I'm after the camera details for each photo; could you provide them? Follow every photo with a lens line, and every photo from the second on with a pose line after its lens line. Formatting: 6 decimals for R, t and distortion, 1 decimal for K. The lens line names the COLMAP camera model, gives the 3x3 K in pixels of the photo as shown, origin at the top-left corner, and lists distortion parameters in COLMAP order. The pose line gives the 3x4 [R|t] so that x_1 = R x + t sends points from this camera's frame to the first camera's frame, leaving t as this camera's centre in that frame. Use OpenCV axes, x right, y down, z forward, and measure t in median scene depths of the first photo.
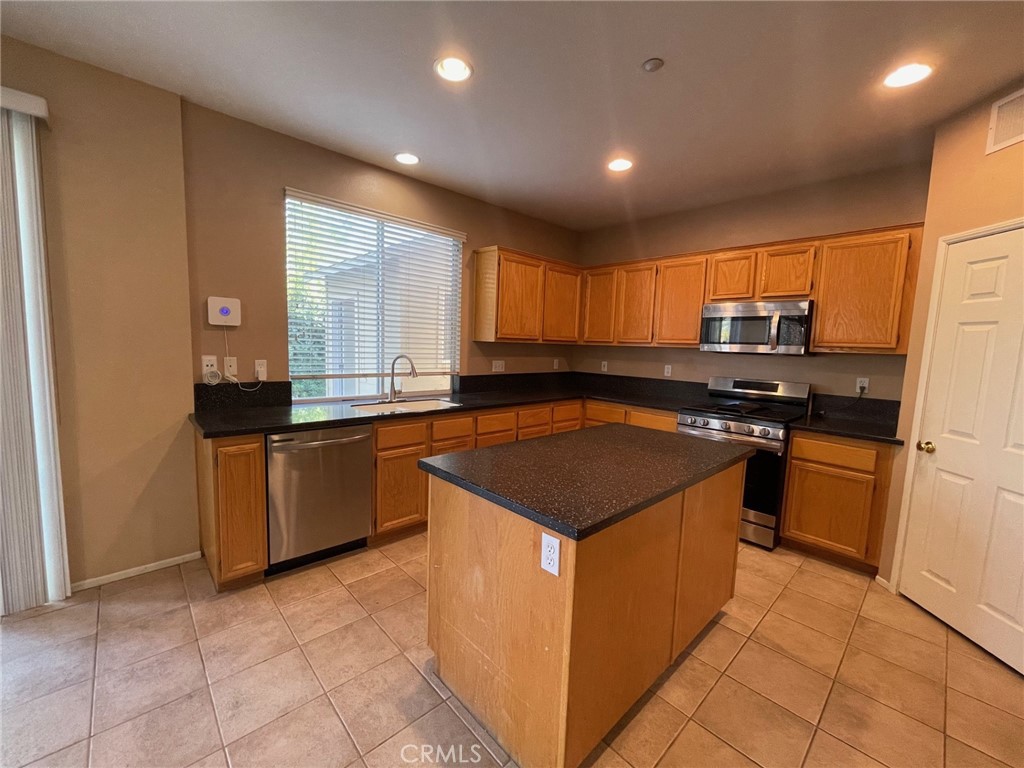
lens RADIAL K [[414.8, 0, 506.4], [0, 414.8, 385.1], [0, 0, 1]] dist [-0.000924, 0.000447]
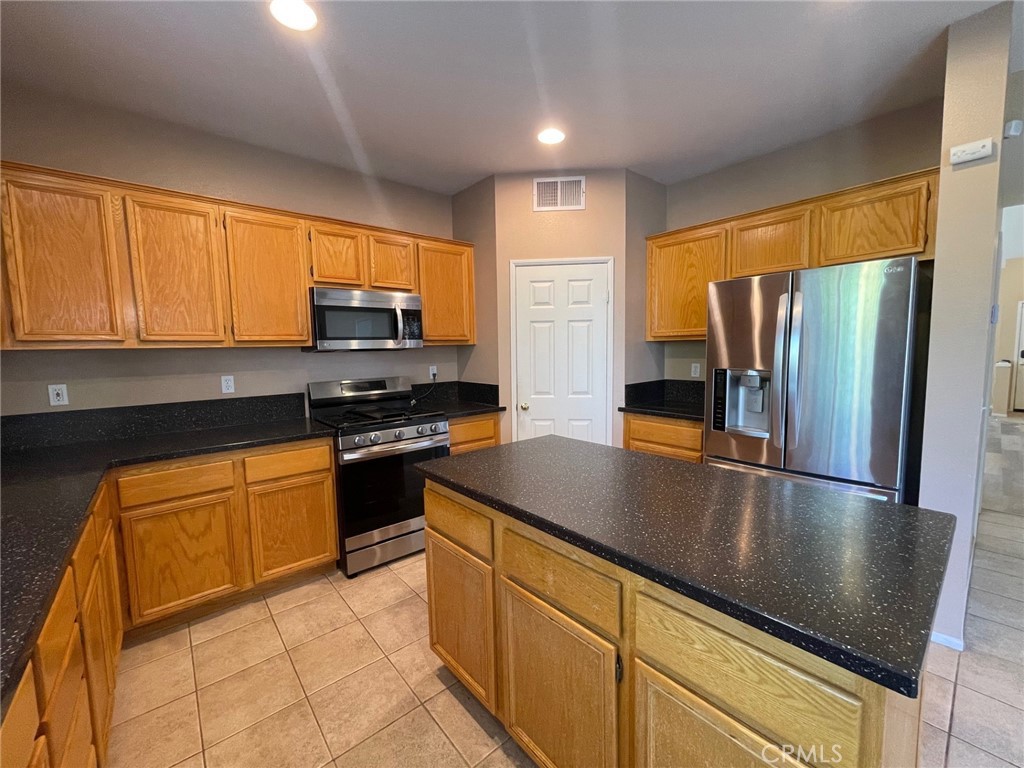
lens RADIAL K [[414.8, 0, 507.0], [0, 414.8, 384.2], [0, 0, 1]] dist [-0.000924, 0.000447]
pose [[0.043987, -0.122769, 0.991460, -0.367331], [0.120752, 0.985798, 0.116711, -0.094202], [-0.991708, 0.114587, 0.058187, 0.877219]]
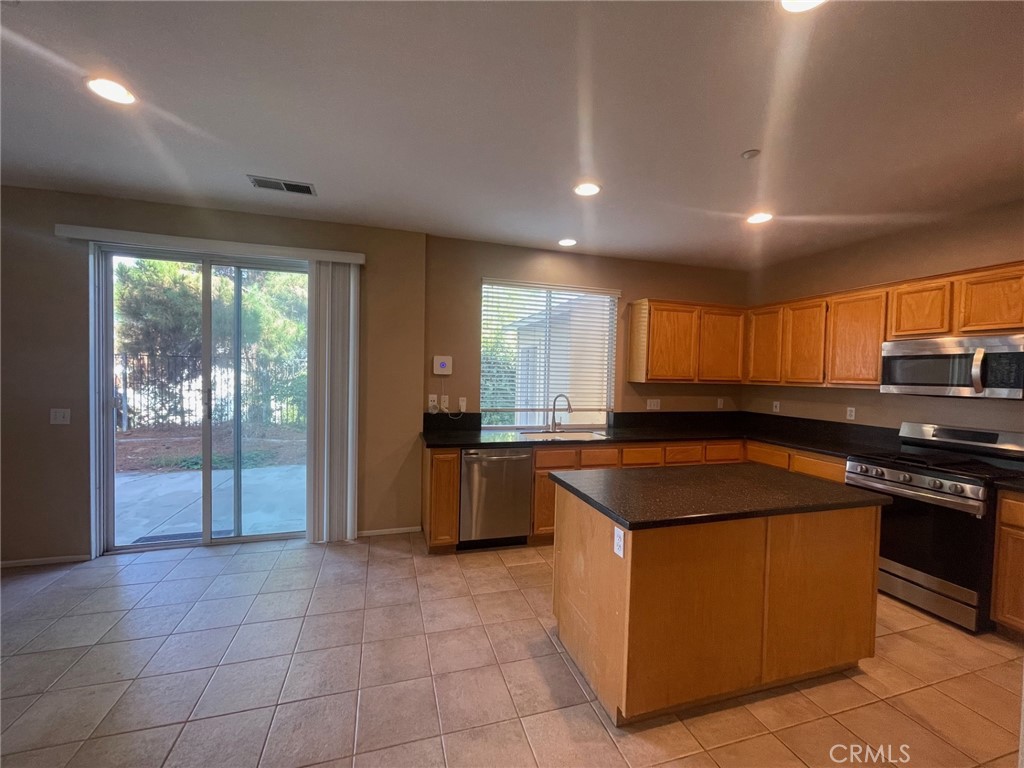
lens RADIAL K [[414.8, 0, 505.6], [0, 414.8, 384.7], [0, 0, 1]] dist [-0.000924, 0.000447]
pose [[0.895930, -0.000407, -0.444195, 0.190527], [-0.037009, 0.996454, -0.075560, -0.001763], [0.442651, 0.084135, 0.892738, -0.232121]]
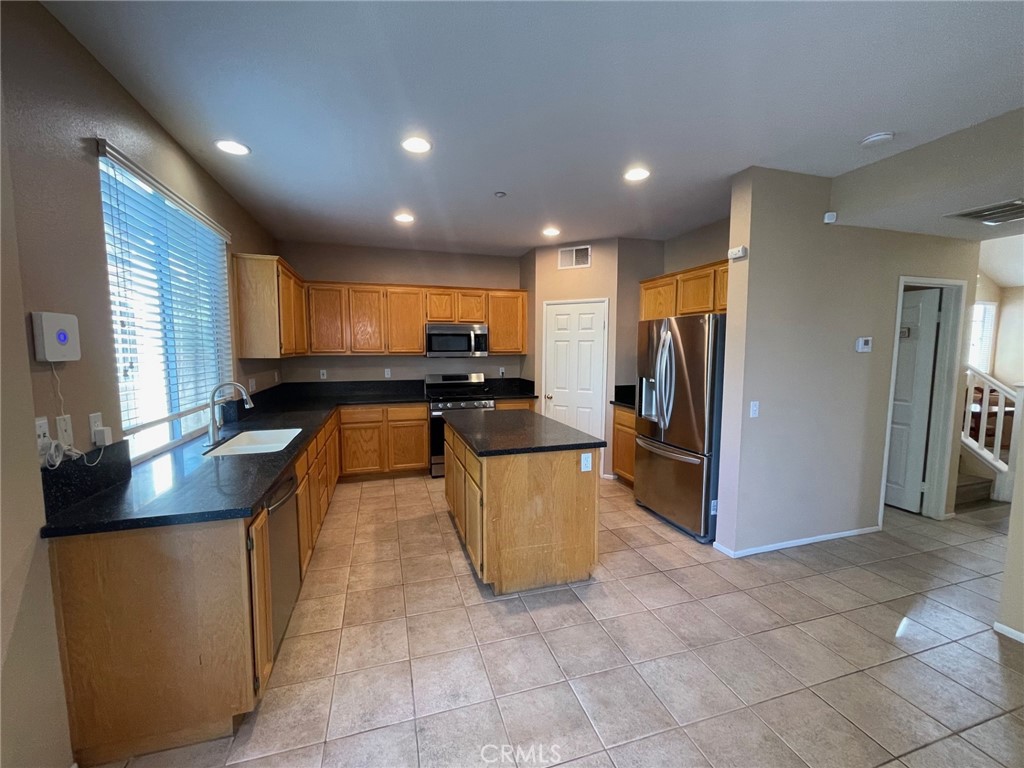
lens RADIAL K [[414.8, 0, 508.3], [0, 414.8, 385.2], [0, 0, 1]] dist [-0.000924, 0.000447]
pose [[0.435856, -0.114024, 0.892764, -0.940111], [0.104682, 0.991632, 0.075544, -0.090720], [-0.893908, 0.060530, 0.444145, 0.195456]]
